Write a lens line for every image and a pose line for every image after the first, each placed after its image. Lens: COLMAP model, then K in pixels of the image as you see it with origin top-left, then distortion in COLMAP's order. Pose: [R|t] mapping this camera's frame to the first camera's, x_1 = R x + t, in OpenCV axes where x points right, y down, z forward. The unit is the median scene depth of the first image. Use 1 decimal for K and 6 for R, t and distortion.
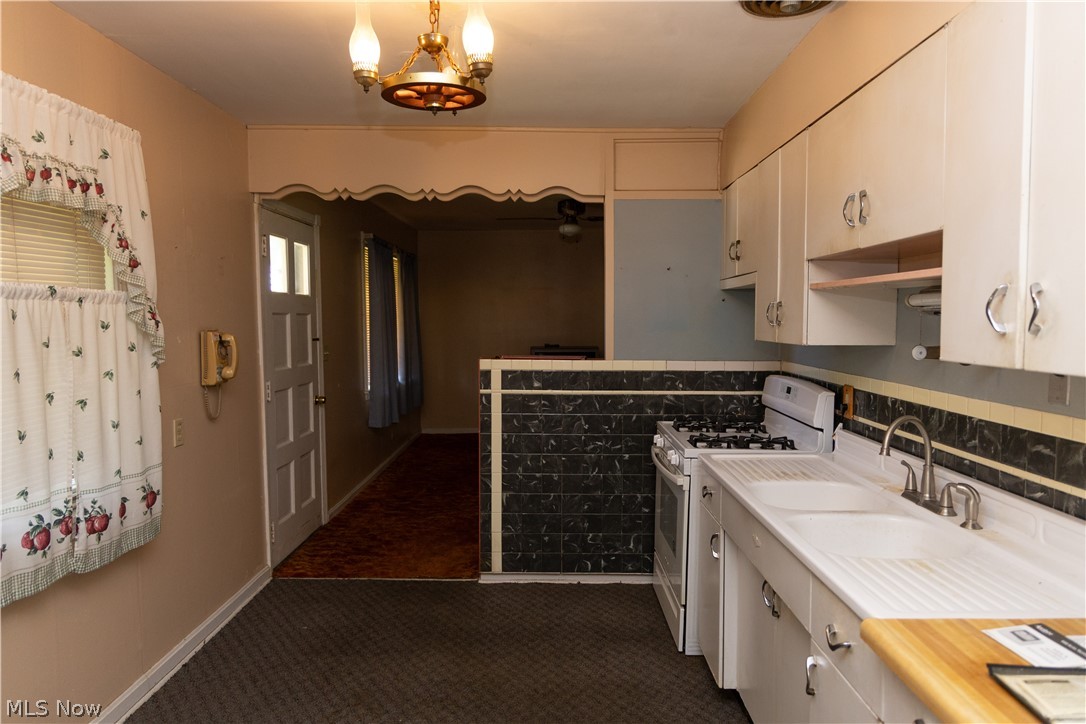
lens RADIAL K [[725.9, 0, 546.3], [0, 725.9, 364.1], [0, 0, 1]] dist [0.007142, -0.004871]
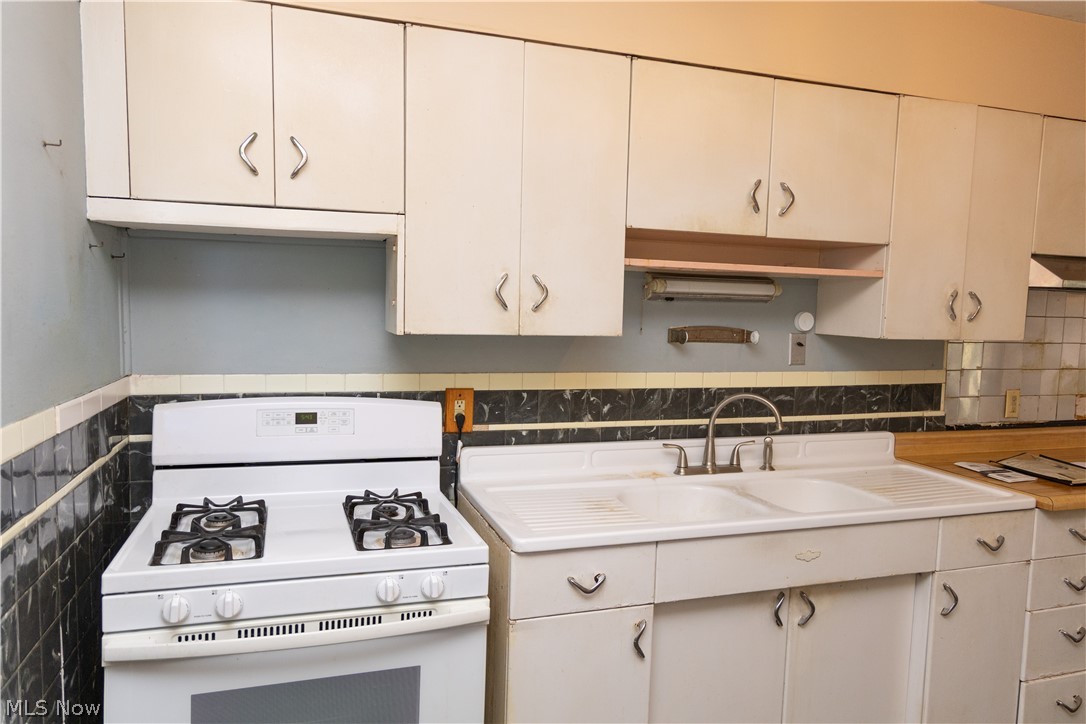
lens RADIAL K [[725.9, 0, 546.3], [0, 725.9, 364.1], [0, 0, 1]] dist [0.007142, -0.004871]
pose [[-0.325425, -0.083663, 0.941859, -0.288636], [0.037120, 0.994180, 0.101136, -0.062734], [-0.944839, 0.067874, -0.320425, 1.066907]]
